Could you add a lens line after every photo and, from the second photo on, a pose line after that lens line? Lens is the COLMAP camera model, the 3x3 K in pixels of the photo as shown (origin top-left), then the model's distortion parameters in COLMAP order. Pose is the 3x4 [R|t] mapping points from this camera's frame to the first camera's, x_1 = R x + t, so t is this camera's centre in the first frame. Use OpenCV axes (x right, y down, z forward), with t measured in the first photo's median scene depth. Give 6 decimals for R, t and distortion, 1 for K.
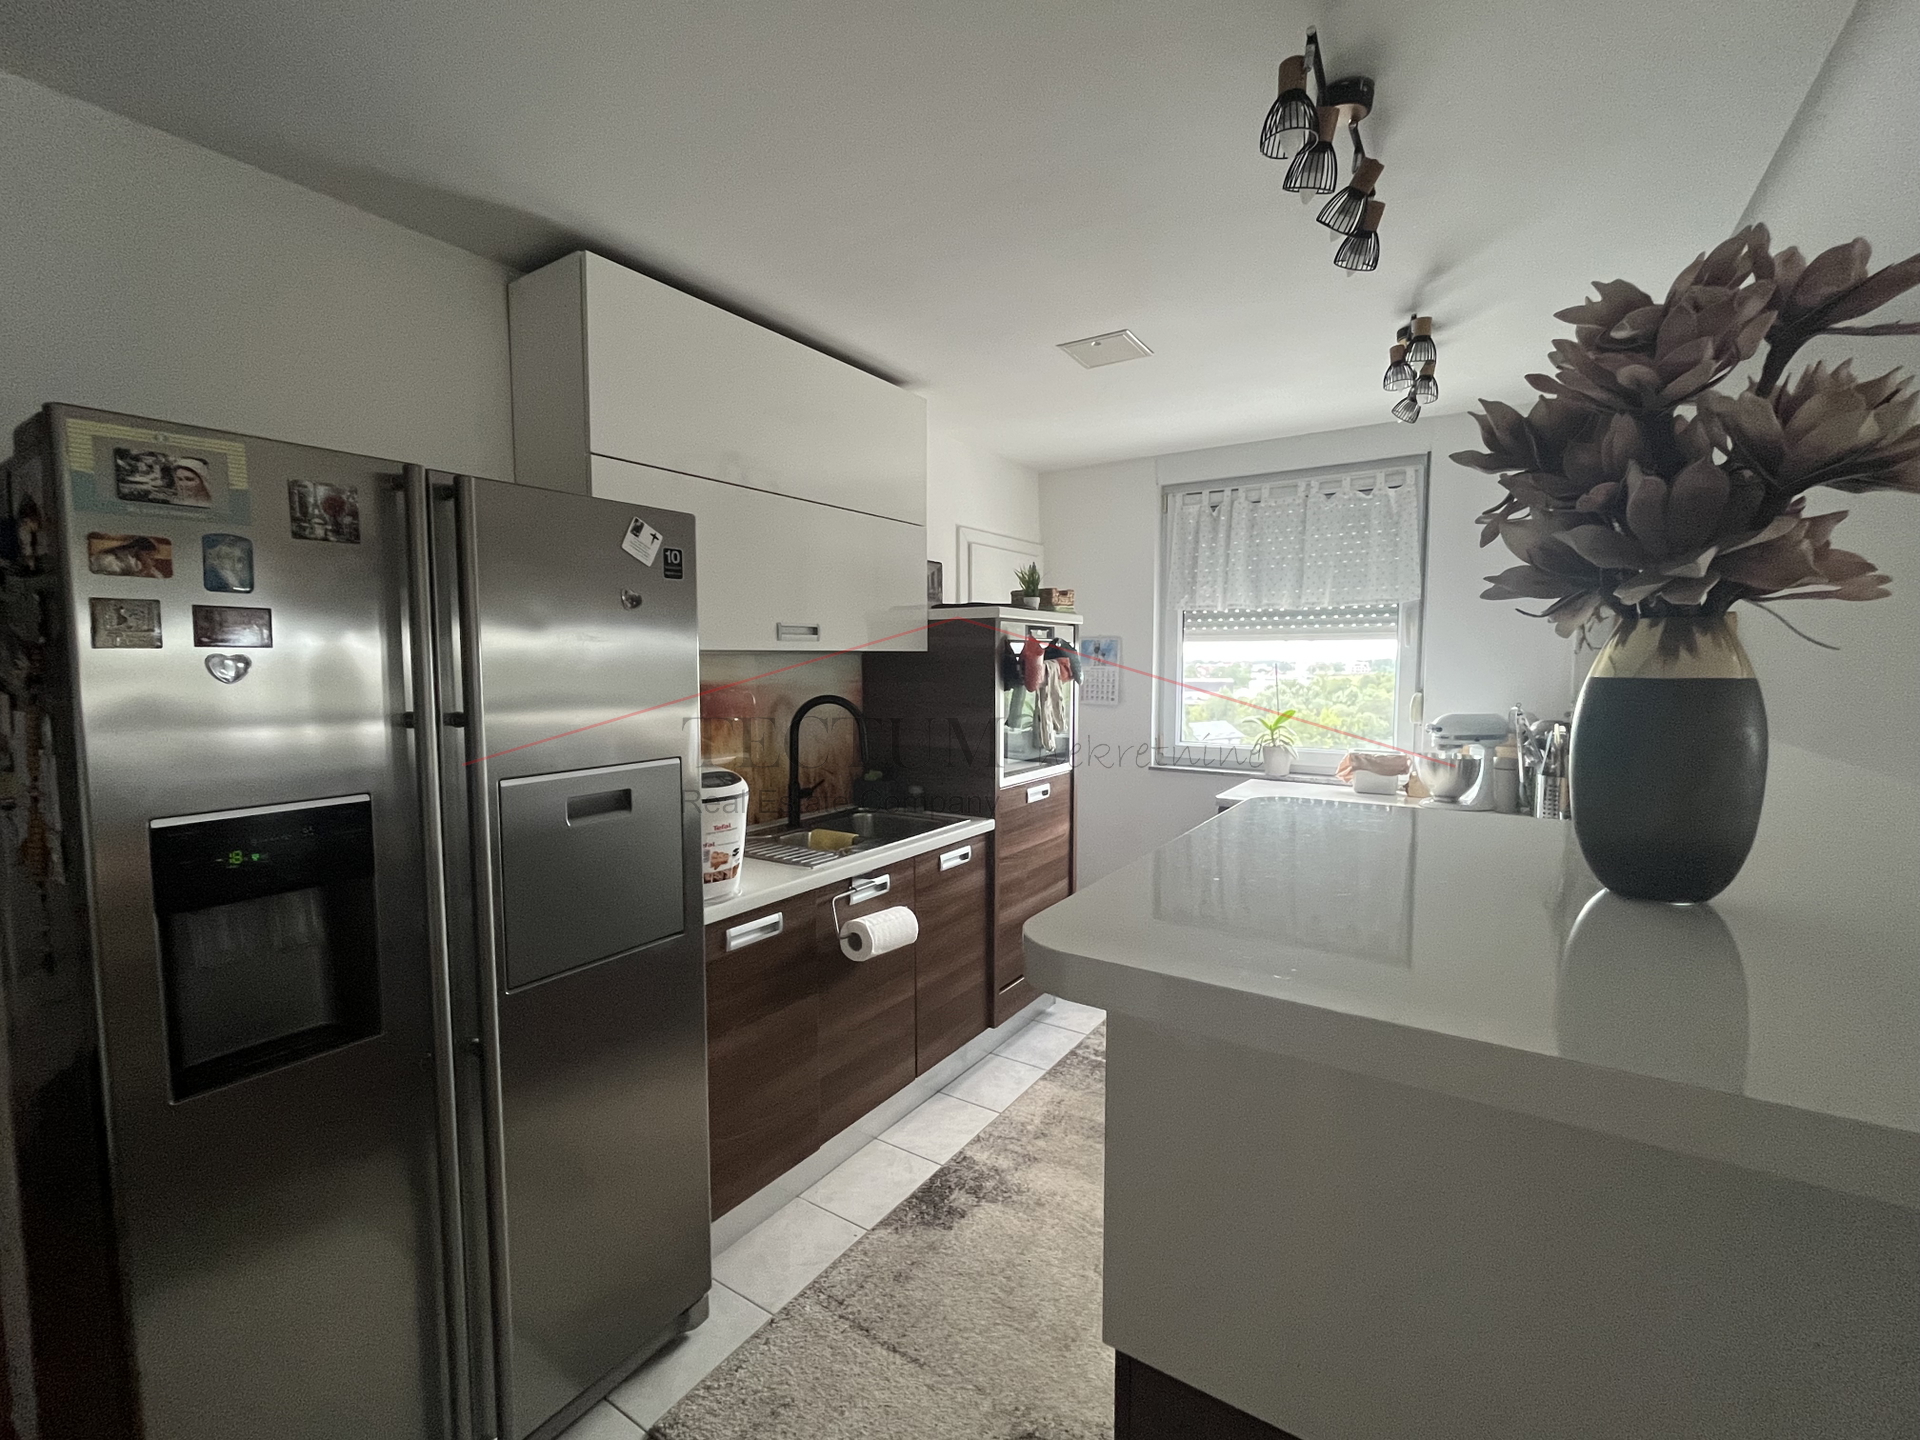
lens RADIAL K [[831.0, 0, 964.0], [0, 831.0, 718.0], [0, 0, 1]] dist [-0.001735, -0.000098]
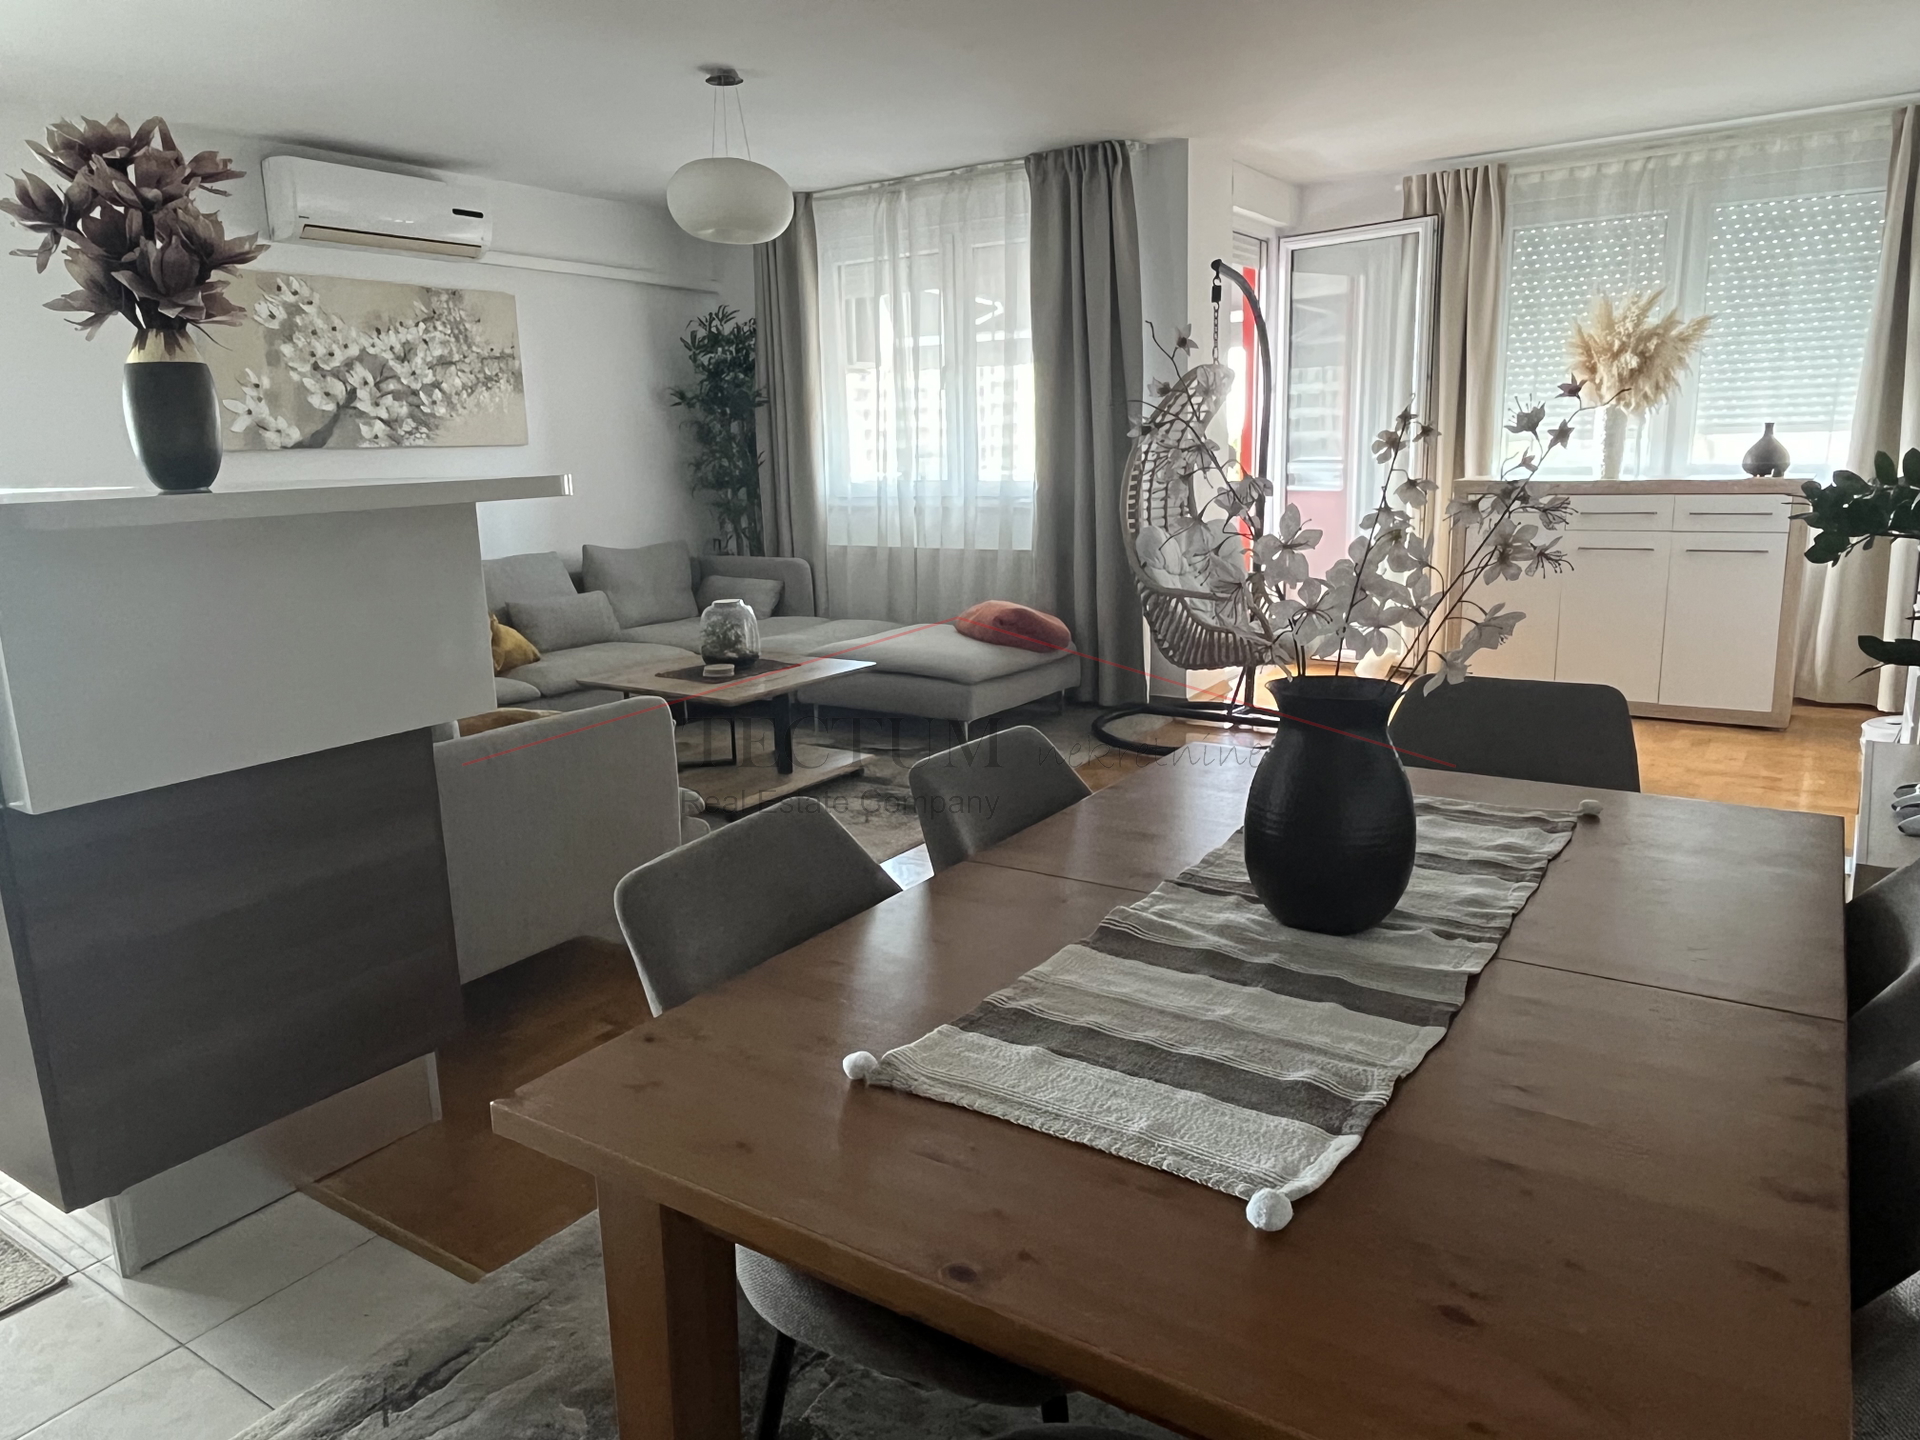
lens RADIAL K [[1287.0, 0, 951.1], [0, 1287.0, 709.4], [0, 0, 1]] dist [0.002417, -0.006941]
pose [[0.008073, -0.199917, 0.979779, -2.093043], [0.101482, 0.974917, 0.198089, 0.314118], [-0.994805, 0.097831, 0.028158, -0.719412]]
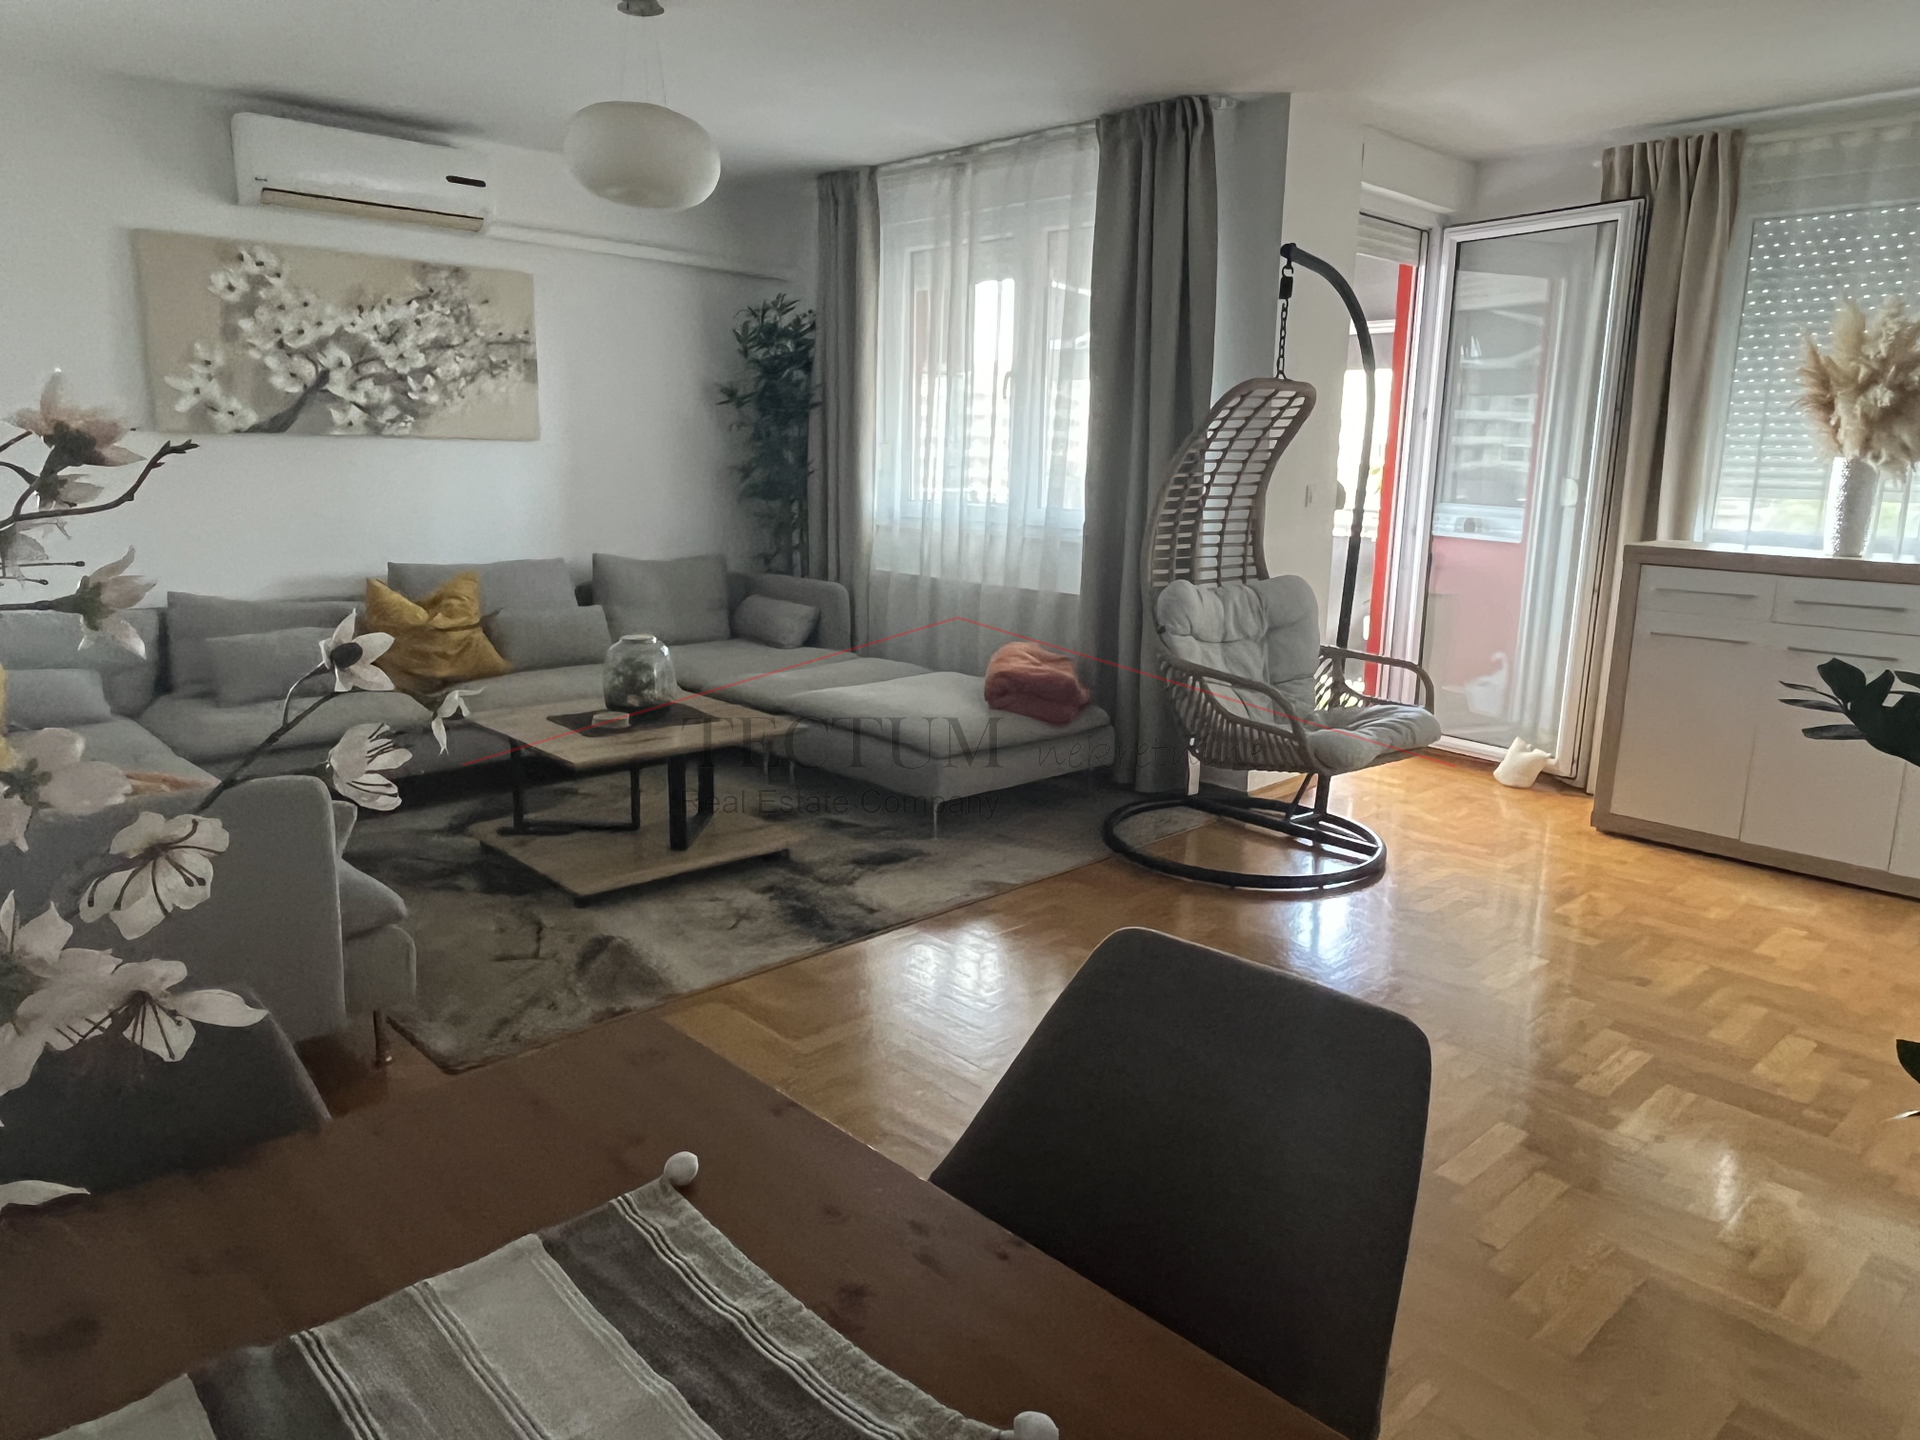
lens RADIAL K [[1287.0, 0, 952.4], [0, 1287.0, 712.2], [0, 0, 1]] dist [0.002417, -0.006941]
pose [[0.219449, -0.186424, 0.957647, -0.664477], [0.050827, 0.982426, 0.179600, 0.352828], [-0.974299, 0.009261, 0.225068, -1.957132]]
